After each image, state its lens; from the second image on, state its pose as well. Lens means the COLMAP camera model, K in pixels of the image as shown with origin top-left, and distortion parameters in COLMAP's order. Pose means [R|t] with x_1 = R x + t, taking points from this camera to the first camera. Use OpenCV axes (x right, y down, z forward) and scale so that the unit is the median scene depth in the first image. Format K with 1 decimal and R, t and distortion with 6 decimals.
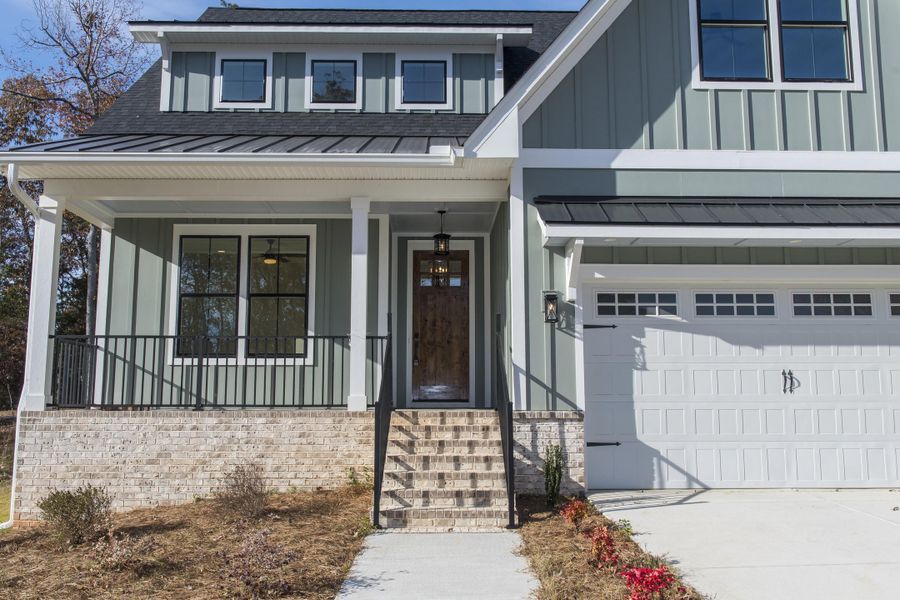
lens RADIAL K [[799.4, 0, 450.0], [0, 799.4, 300.0], [0, 0, 1]] dist [0.002463, -0.003374]
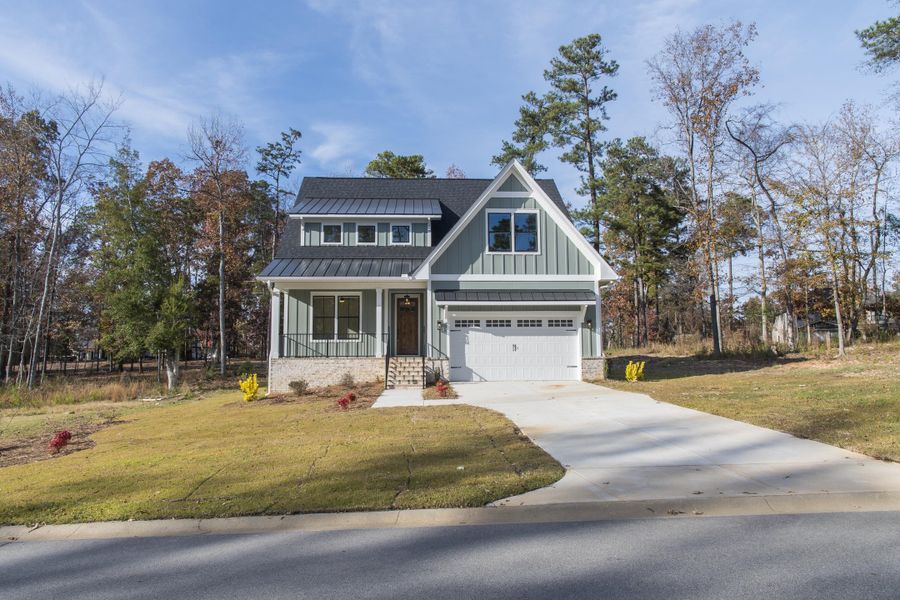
lens RADIAL K [[610.7, 0, 450.0], [0, 610.7, 300.0], [0, 0, 1]] dist [0.008646, 0.000527]
pose [[0.999473, -0.001974, 0.032389, 0.084800], [0.000833, 0.999380, 0.035209, -0.167282], [-0.032438, -0.035163, 0.998855, -1.360711]]
